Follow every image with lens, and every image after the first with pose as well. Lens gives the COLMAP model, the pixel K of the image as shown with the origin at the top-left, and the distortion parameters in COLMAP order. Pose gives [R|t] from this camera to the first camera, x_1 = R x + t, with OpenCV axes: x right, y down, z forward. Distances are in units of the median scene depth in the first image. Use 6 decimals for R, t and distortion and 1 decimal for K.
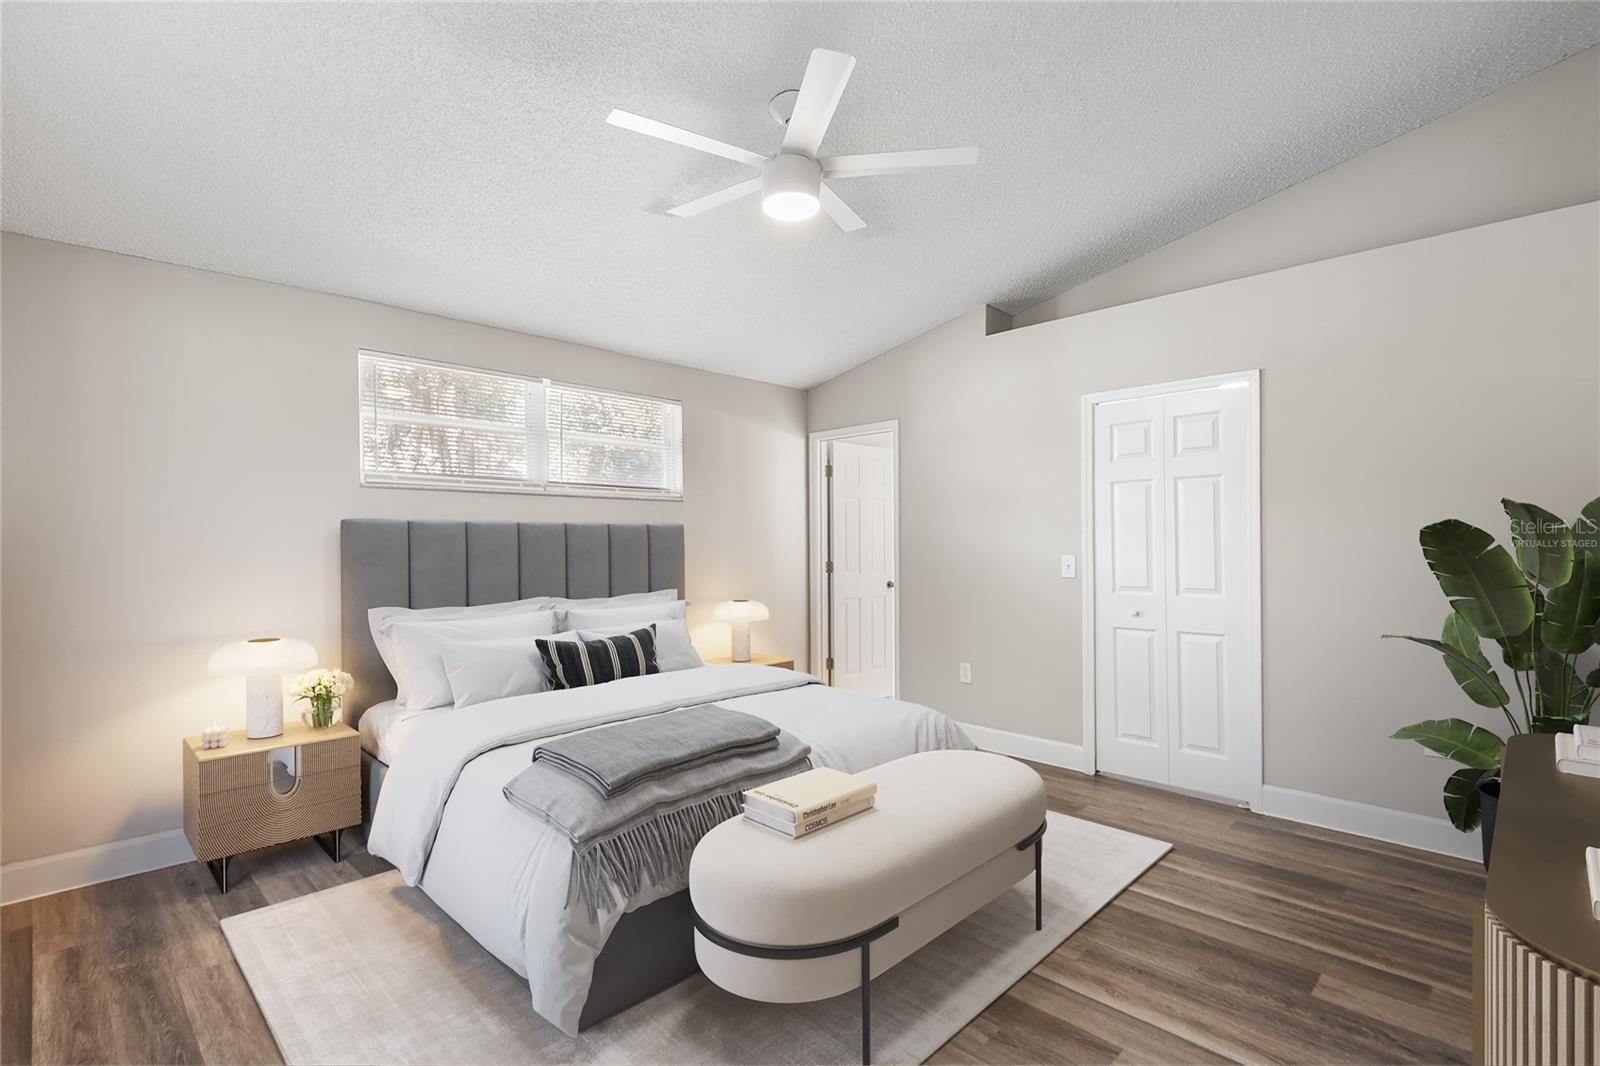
lens RADIAL K [[743.0, 0, 803.4], [0, 743.0, 537.9], [0, 0, 1]] dist [0.039349, -0.023387]
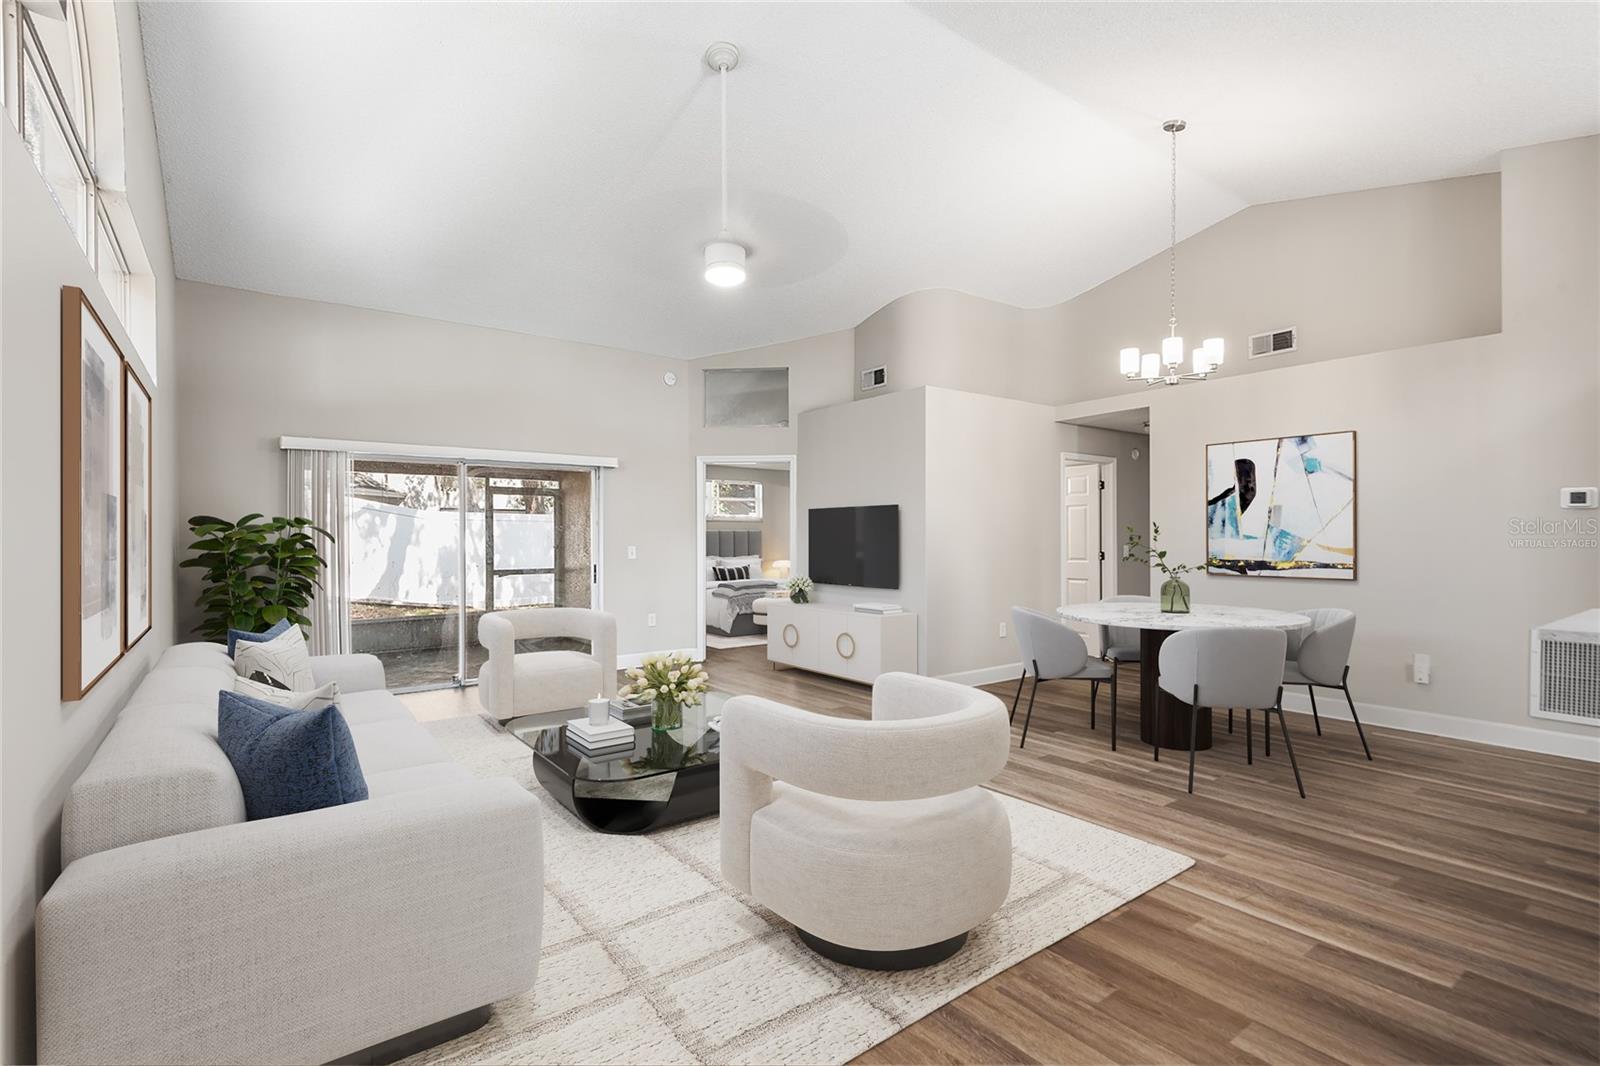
lens RADIAL K [[743.0, 0, 803.4], [0, 743.0, 537.9], [0, 0, 1]] dist [0.039349, -0.023387]
pose [[0.988206, 0.012724, -0.152601, 0.495792], [-0.012923, 0.999916, -0.000311, 0.007293], [0.152585, 0.002280, 0.988288, -2.025688]]
